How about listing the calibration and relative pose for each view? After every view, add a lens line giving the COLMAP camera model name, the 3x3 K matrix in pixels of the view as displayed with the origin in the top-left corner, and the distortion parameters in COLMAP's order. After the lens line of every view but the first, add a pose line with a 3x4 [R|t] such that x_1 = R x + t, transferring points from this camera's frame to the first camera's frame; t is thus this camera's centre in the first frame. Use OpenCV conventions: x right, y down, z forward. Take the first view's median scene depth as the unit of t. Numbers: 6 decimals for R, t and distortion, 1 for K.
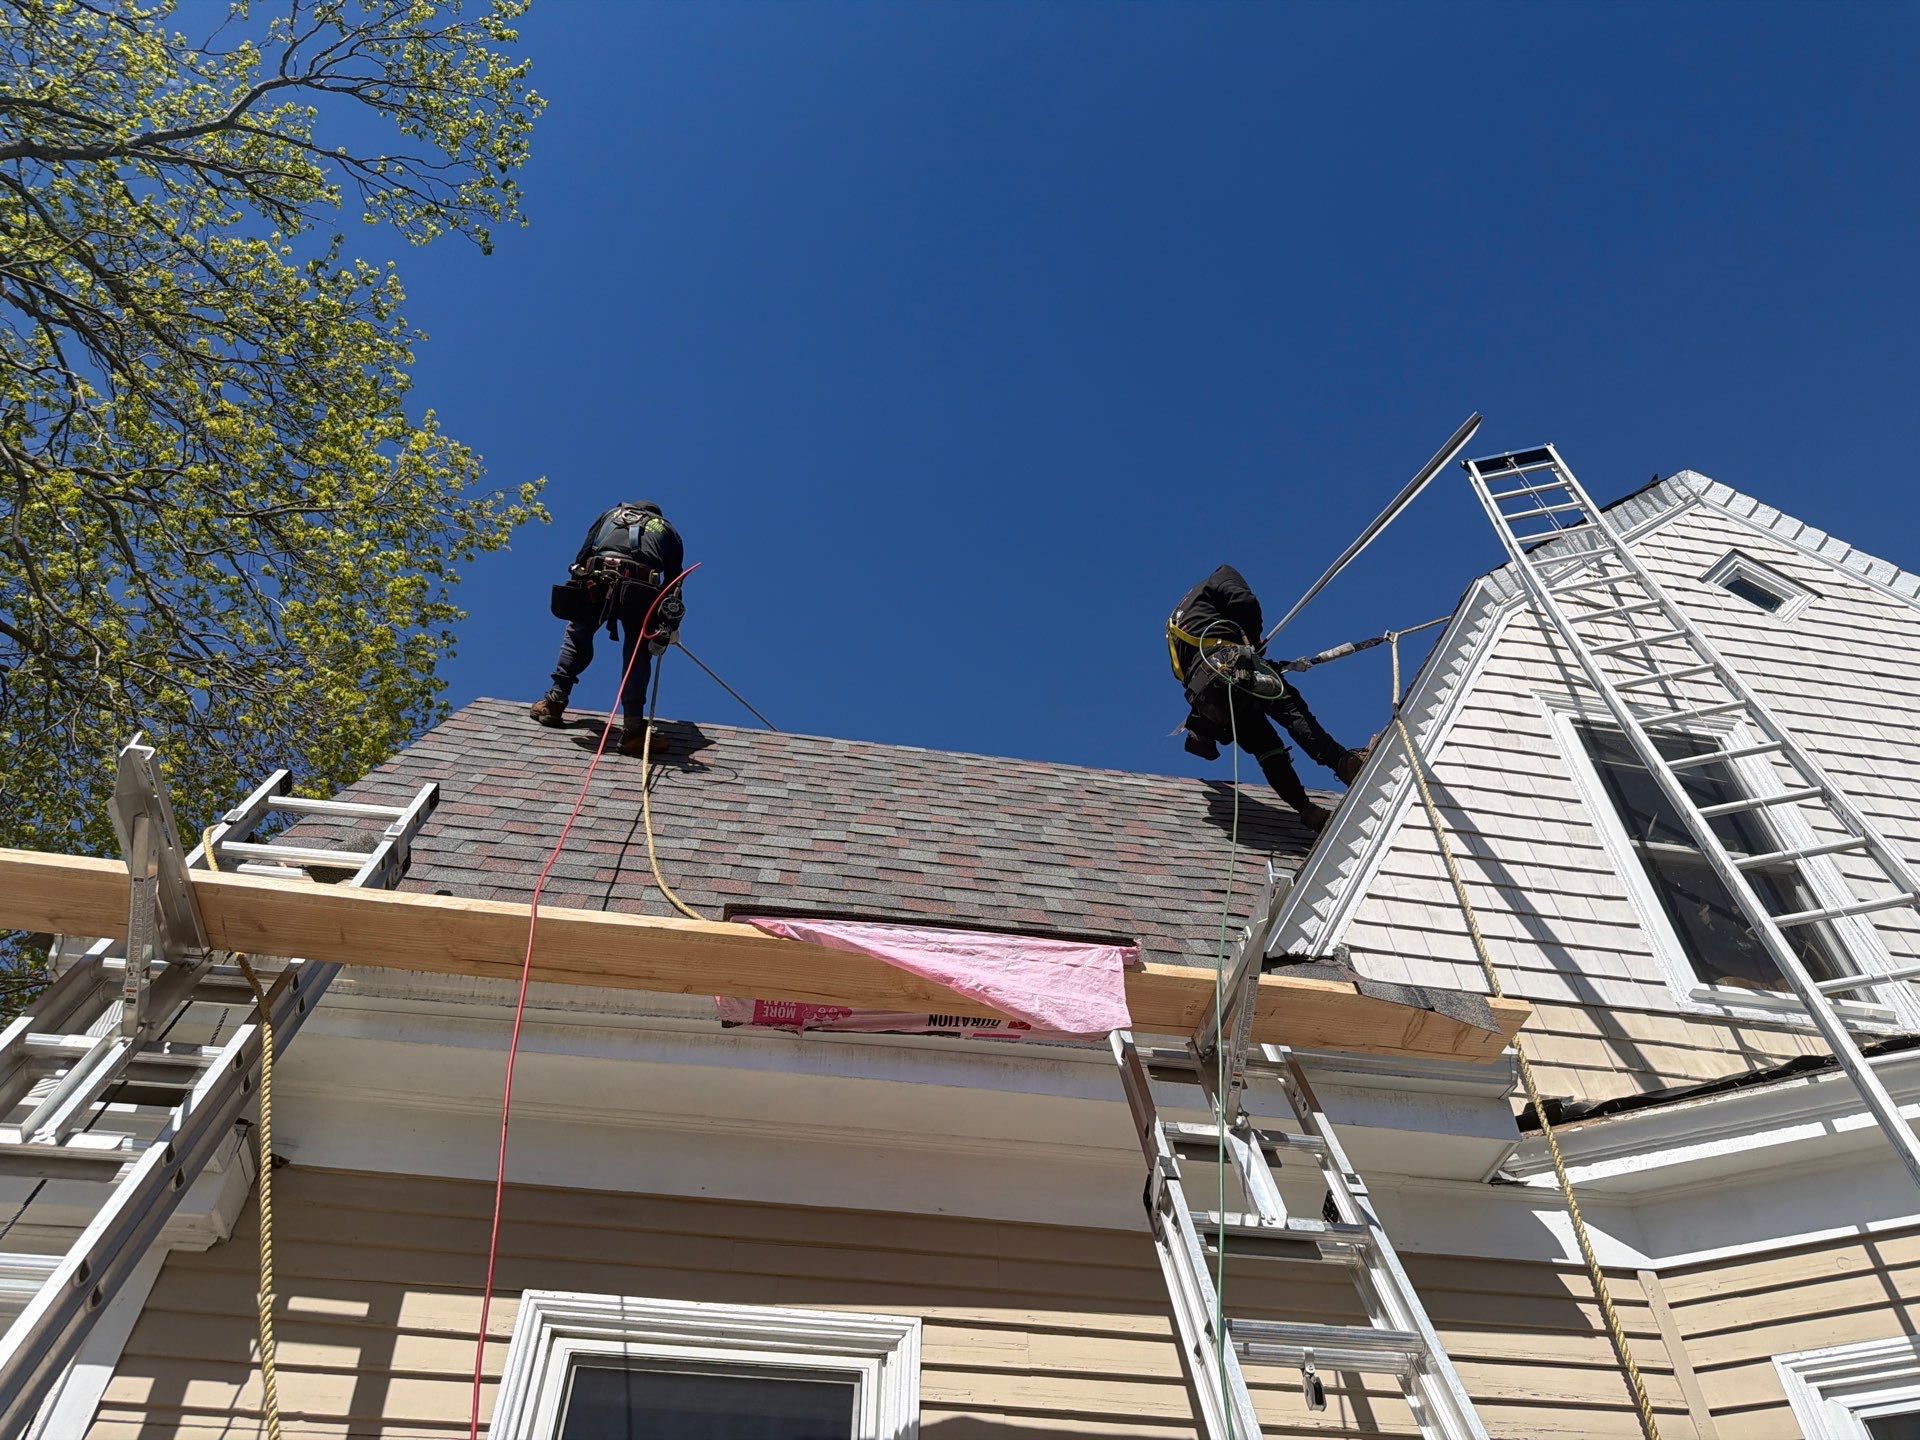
lens RADIAL K [[1347.4, 0, 973.1], [0, 1347.4, 711.5], [0, 0, 1]] dist [0.009064, -0.013235]
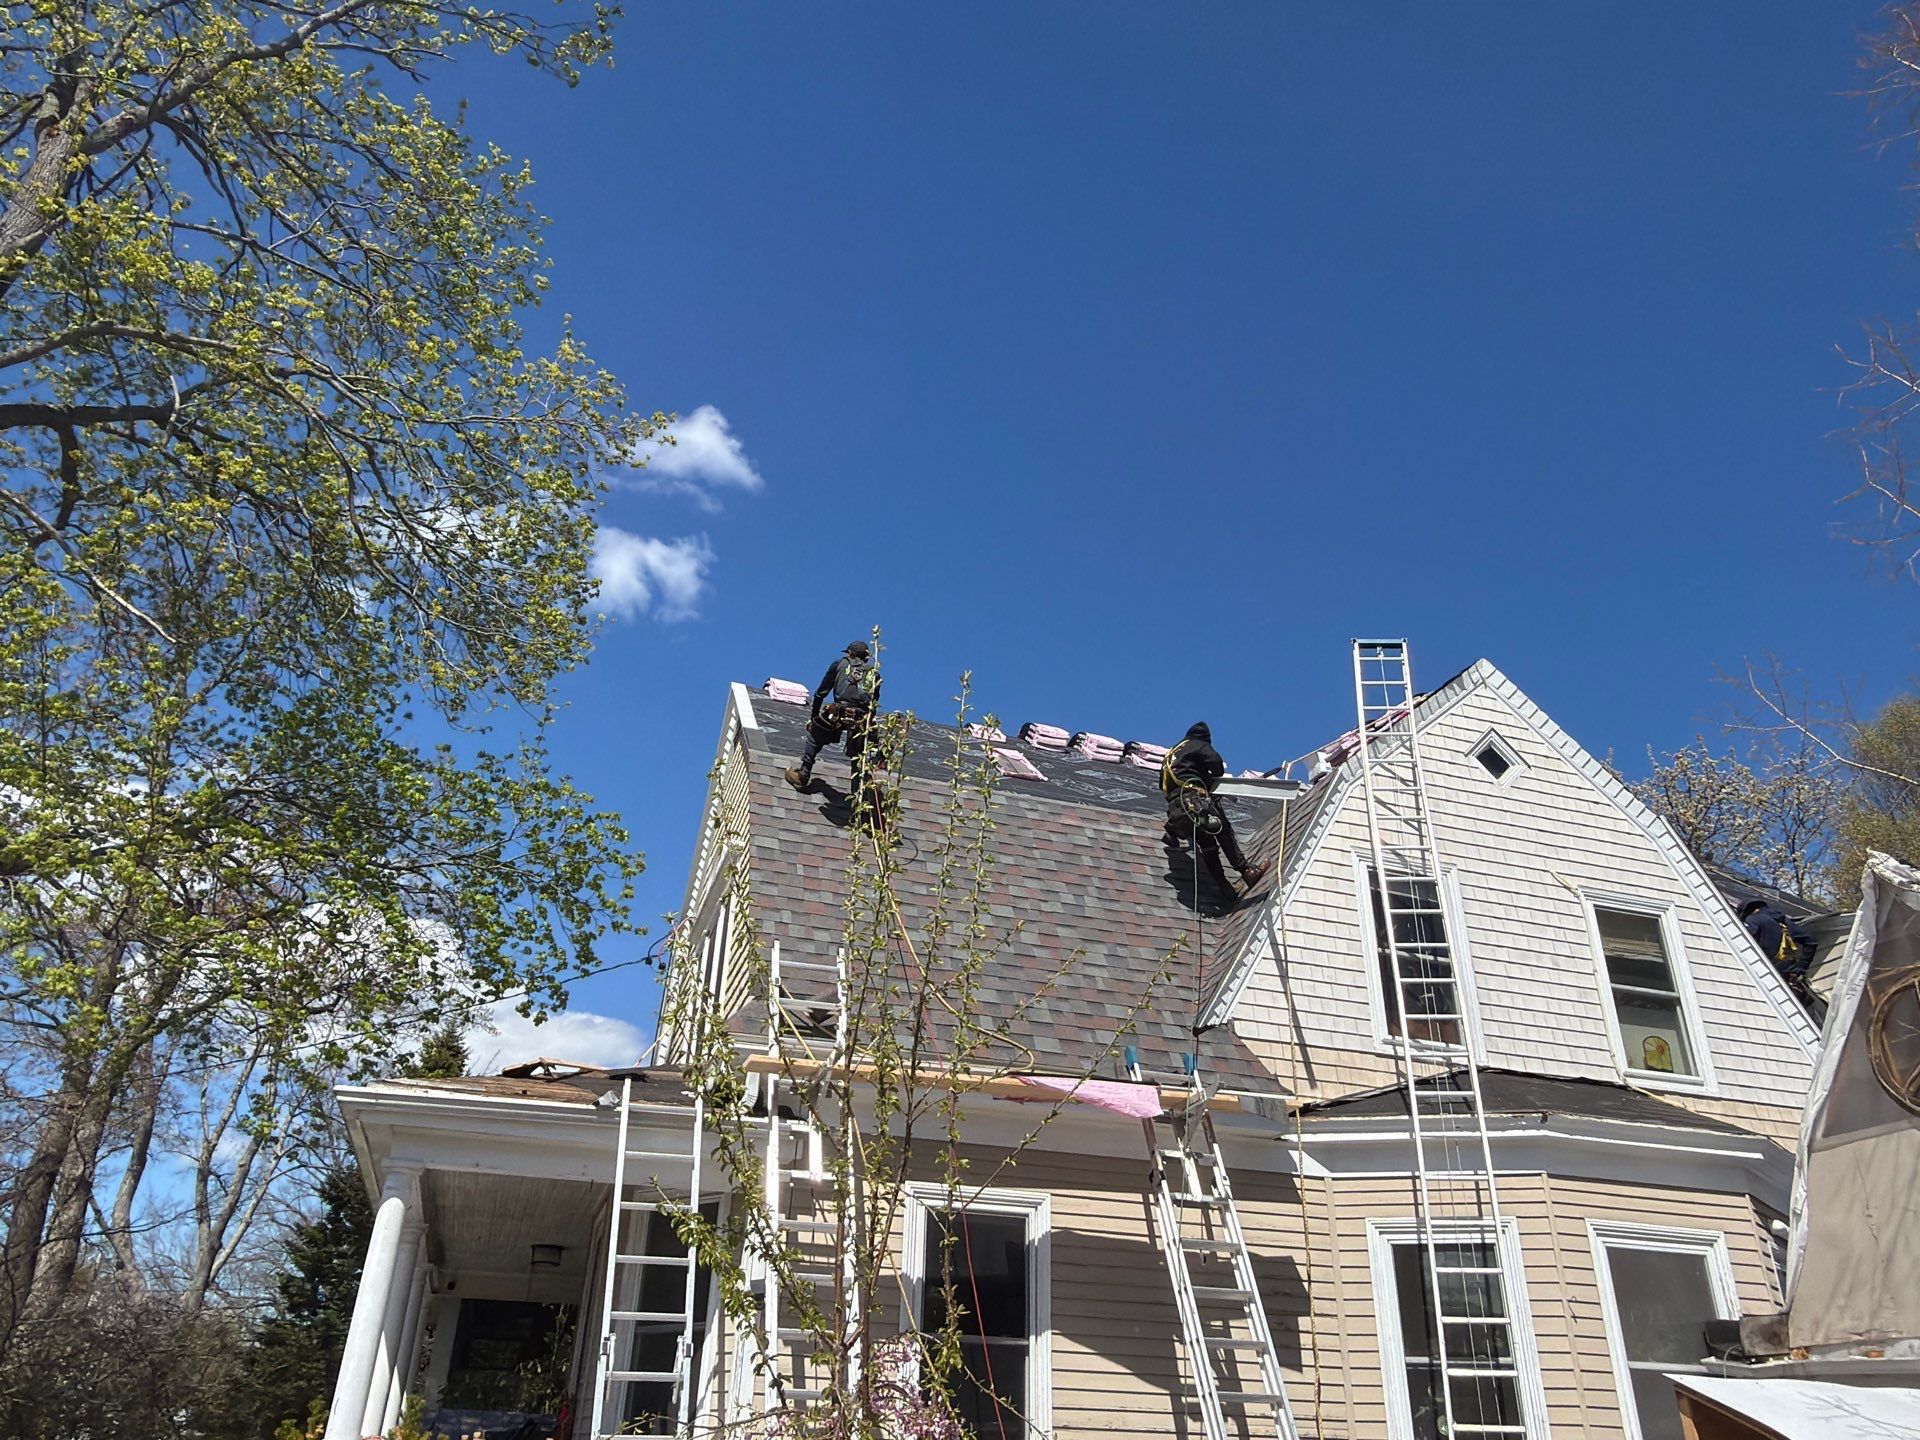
lens RADIAL K [[1347.4, 0, 972.8], [0, 1347.4, 726.9], [0, 0, 1]] dist [0.009064, -0.013235]
pose [[0.989259, 0.094343, 0.111650, -0.407012], [-0.125457, 0.939981, 0.317326, -0.868099], [-0.075011, -0.327925, 0.941721, -0.821744]]
